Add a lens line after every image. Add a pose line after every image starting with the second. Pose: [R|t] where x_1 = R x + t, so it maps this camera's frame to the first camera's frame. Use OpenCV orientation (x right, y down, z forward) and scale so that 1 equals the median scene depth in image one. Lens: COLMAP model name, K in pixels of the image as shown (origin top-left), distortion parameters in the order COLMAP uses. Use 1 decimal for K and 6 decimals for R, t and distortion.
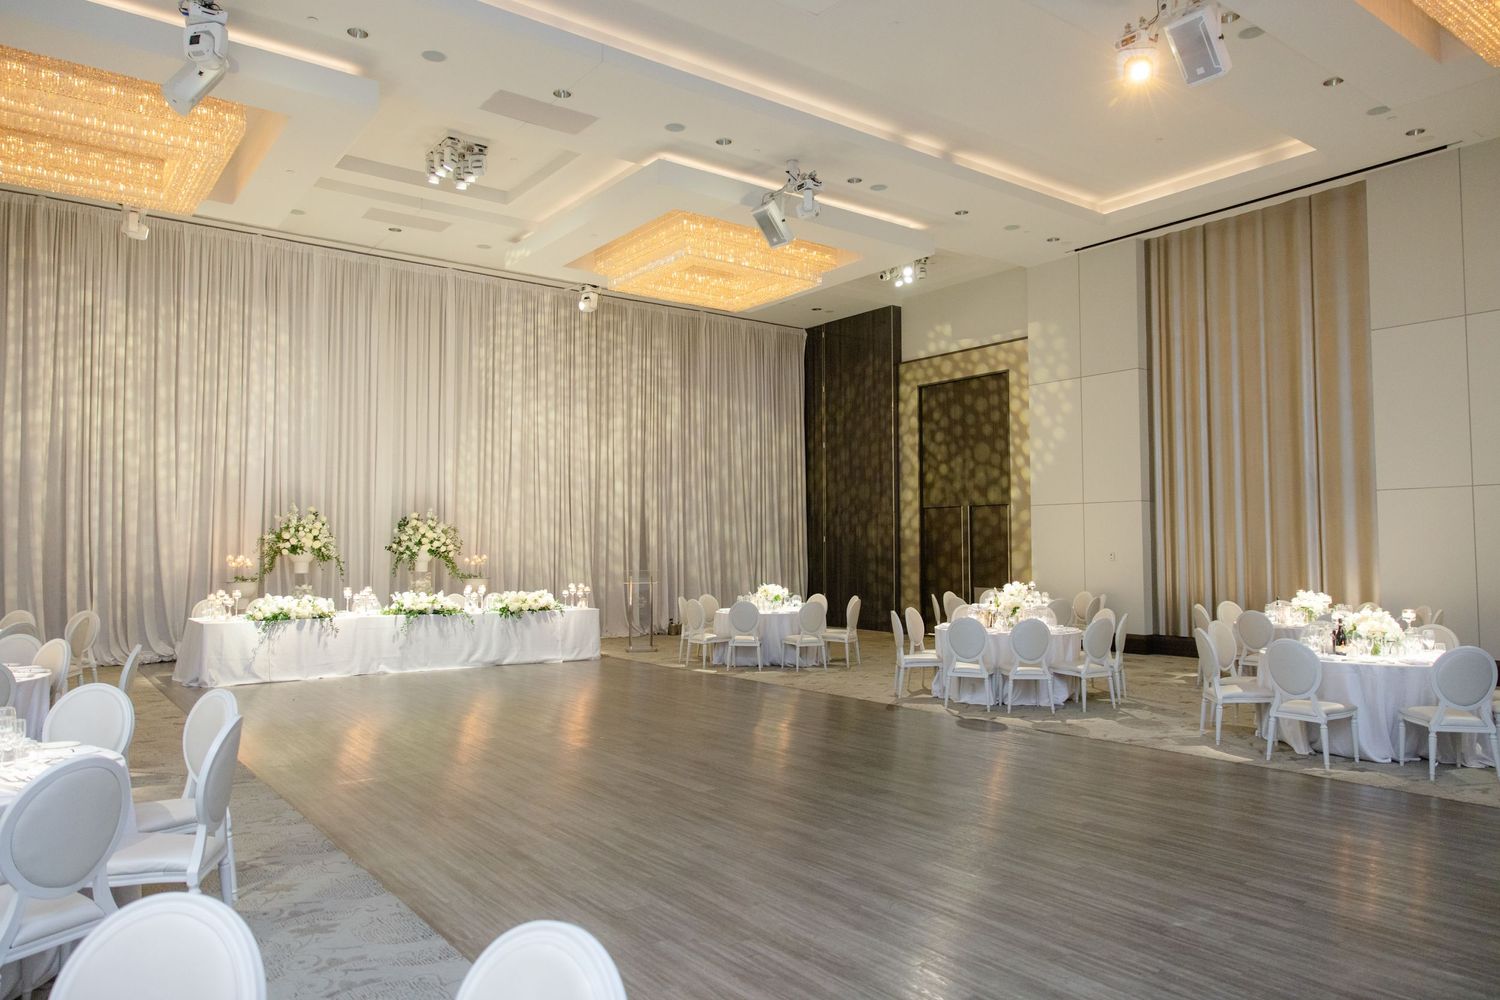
lens RADIAL K [[984.8, 0, 741.5], [0, 984.8, 497.1], [0, 0, 1]] dist [-0.003502, 0.003325]
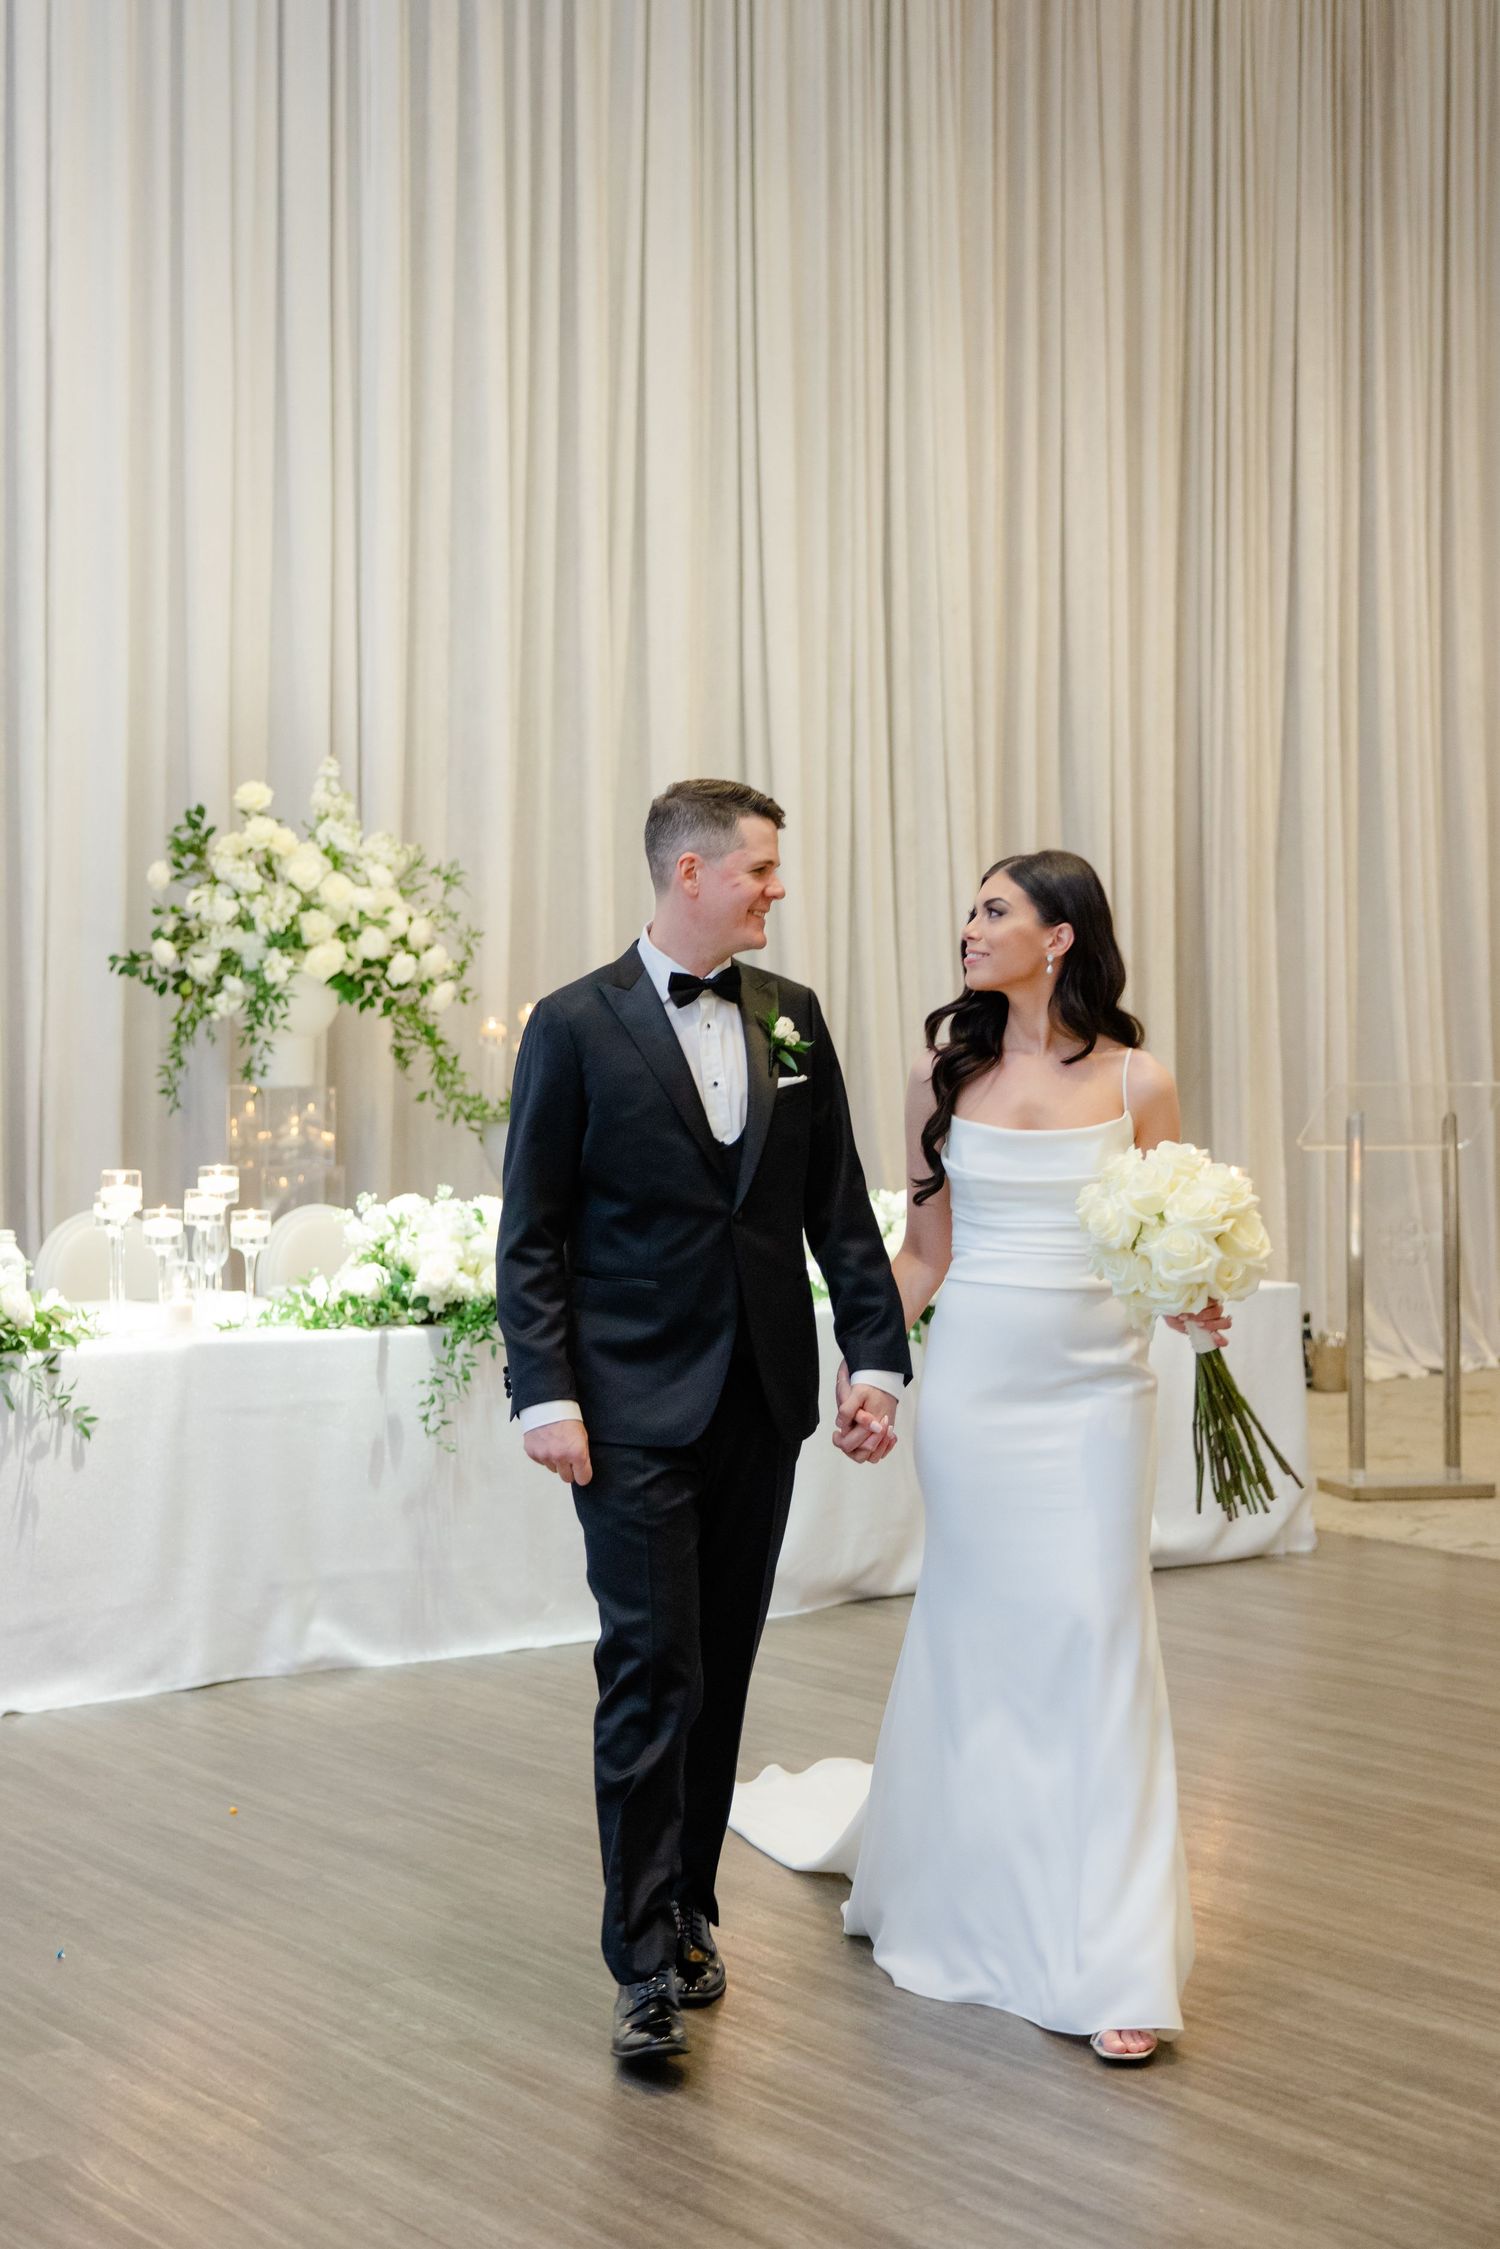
lens RADIAL K [[3184.4, 0, 680.2], [0, 3184.4, 1079.4], [0, 0, 1]] dist [-0.054944, 0.000000]
pose [[0.999917, 0.003725, -0.012314, -0.282488], [-0.002884, 0.997705, 0.067647, 0.037181], [0.012537, -0.067606, 0.997633, 0.434271]]
